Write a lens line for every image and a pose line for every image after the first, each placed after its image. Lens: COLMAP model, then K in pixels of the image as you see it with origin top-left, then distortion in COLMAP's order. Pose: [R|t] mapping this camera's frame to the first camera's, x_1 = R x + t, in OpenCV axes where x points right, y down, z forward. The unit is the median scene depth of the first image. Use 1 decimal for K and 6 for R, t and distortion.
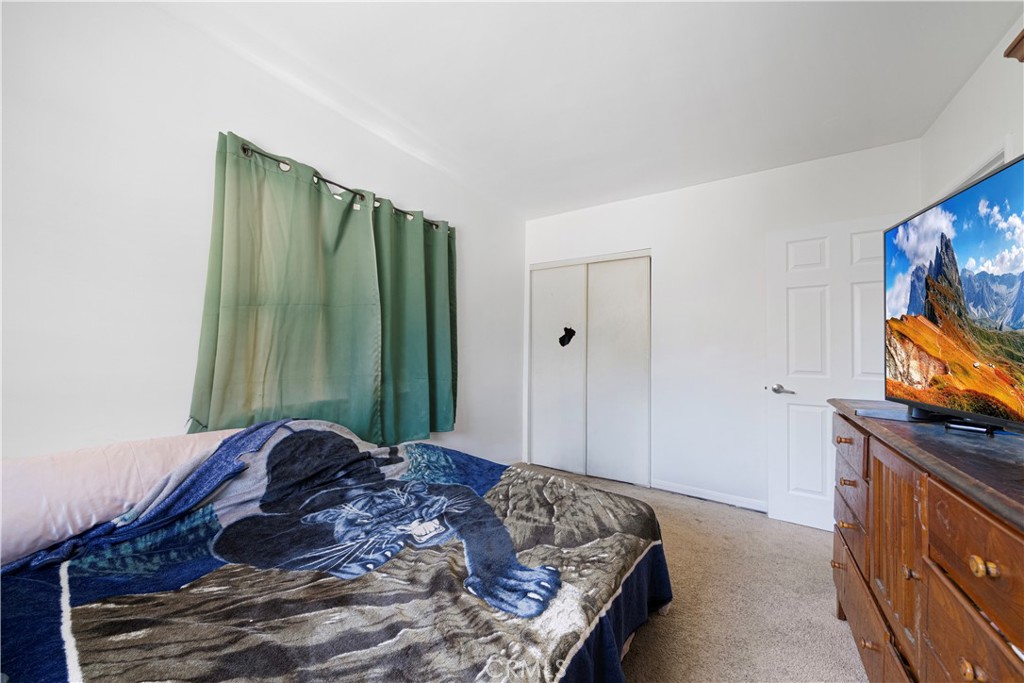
lens RADIAL K [[353.1, 0, 510.1], [0, 353.1, 348.2], [0, 0, 1]] dist [0.000183, 0.000031]
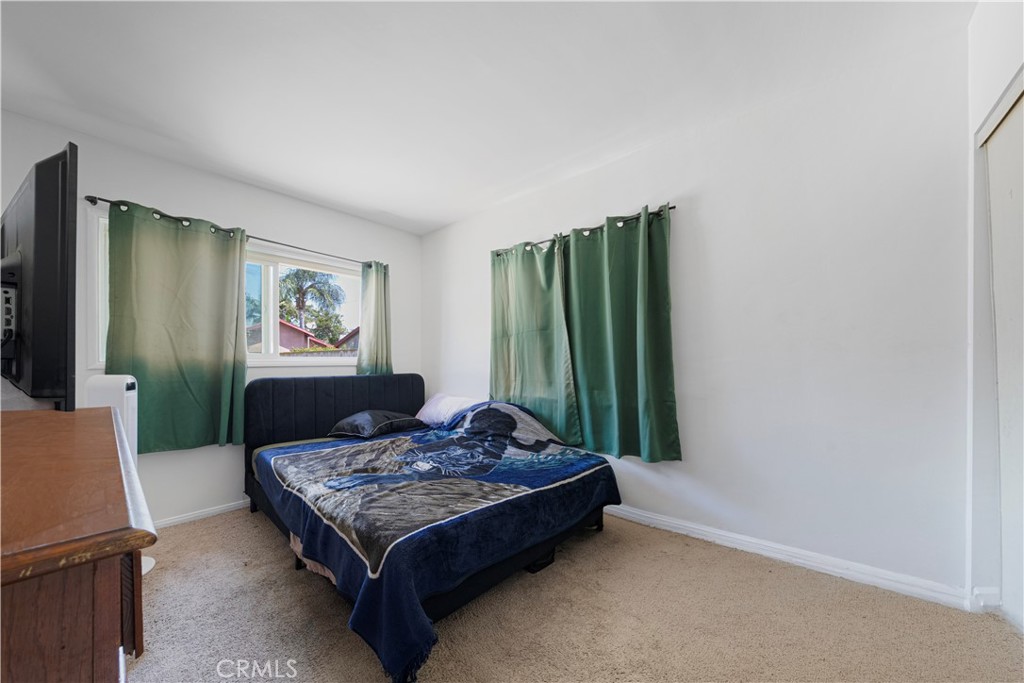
lens RADIAL K [[357.3, 0, 510.9], [0, 357.3, 362.9], [0, 0, 1]] dist [-0.000263, -0.000049]
pose [[-0.113708, 0.005498, -0.993499, 1.042826], [0.003929, 0.999979, 0.005084, 0.003457], [0.993506, -0.003325, -0.113727, 1.179142]]
